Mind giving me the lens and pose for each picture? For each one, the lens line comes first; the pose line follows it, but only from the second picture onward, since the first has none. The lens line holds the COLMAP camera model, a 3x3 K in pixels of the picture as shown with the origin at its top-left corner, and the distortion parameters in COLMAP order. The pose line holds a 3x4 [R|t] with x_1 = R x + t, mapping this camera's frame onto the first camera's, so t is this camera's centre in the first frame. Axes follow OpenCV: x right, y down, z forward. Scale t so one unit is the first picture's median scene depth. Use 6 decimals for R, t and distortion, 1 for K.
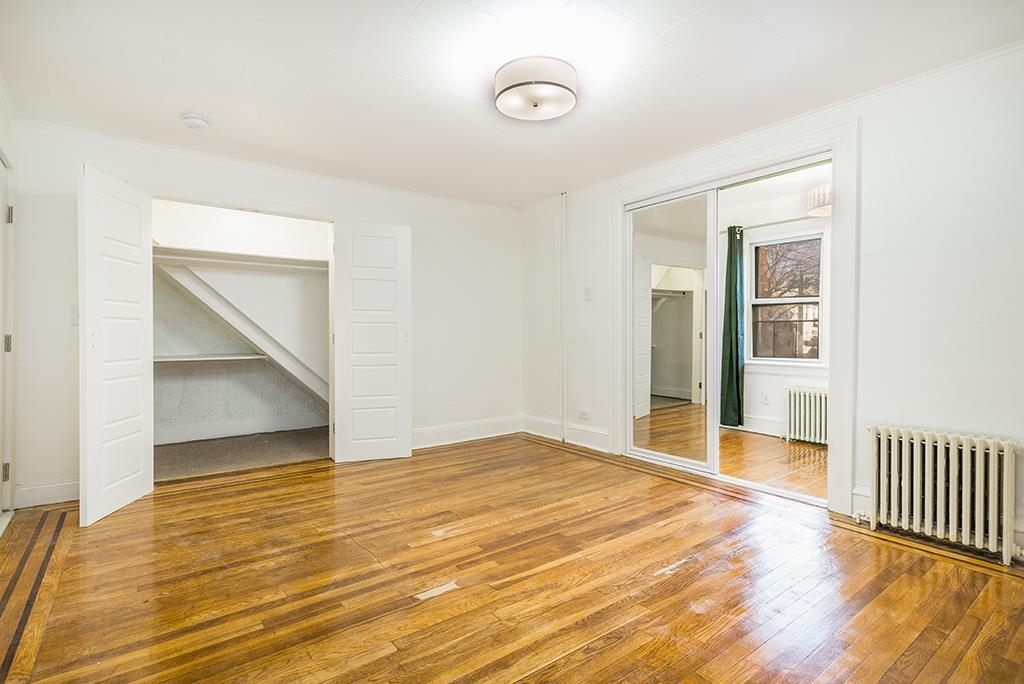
lens RADIAL K [[475.6, 0, 492.9], [0, 475.6, 334.9], [0, 0, 1]] dist [0.017701, -0.001027]
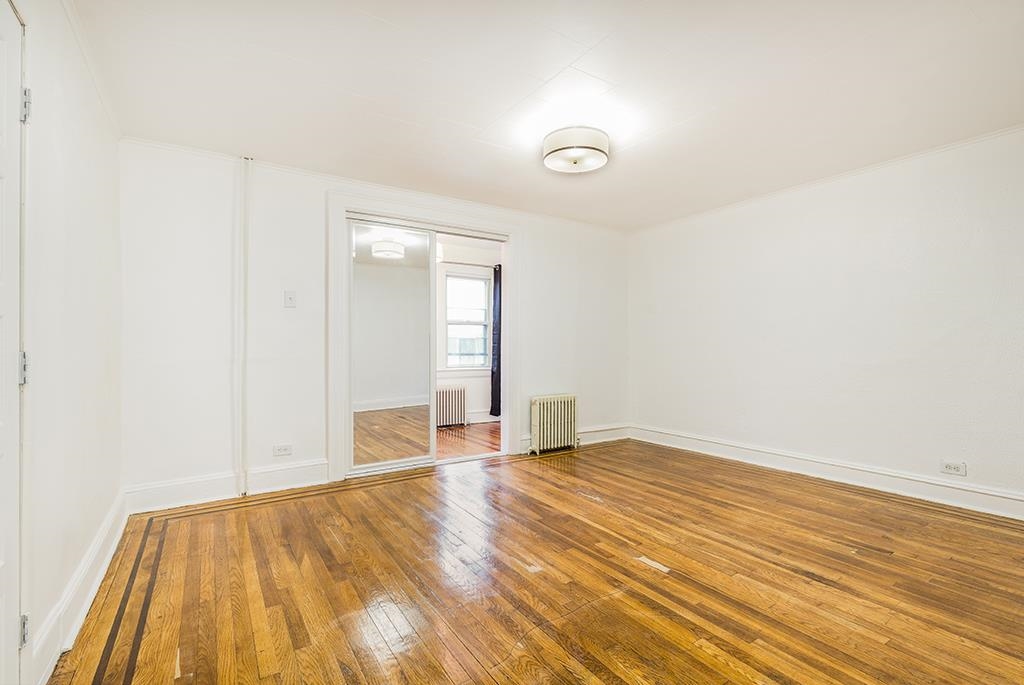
lens RADIAL K [[475.6, 0, 518.7], [0, 475.6, 349.3], [0, 0, 1]] dist [0.017701, -0.001027]
pose [[0.048826, -0.008783, 0.998769, -1.250787], [-0.001780, 0.999959, 0.008880, -0.018861], [-0.998806, -0.002211, 0.048808, 1.197617]]
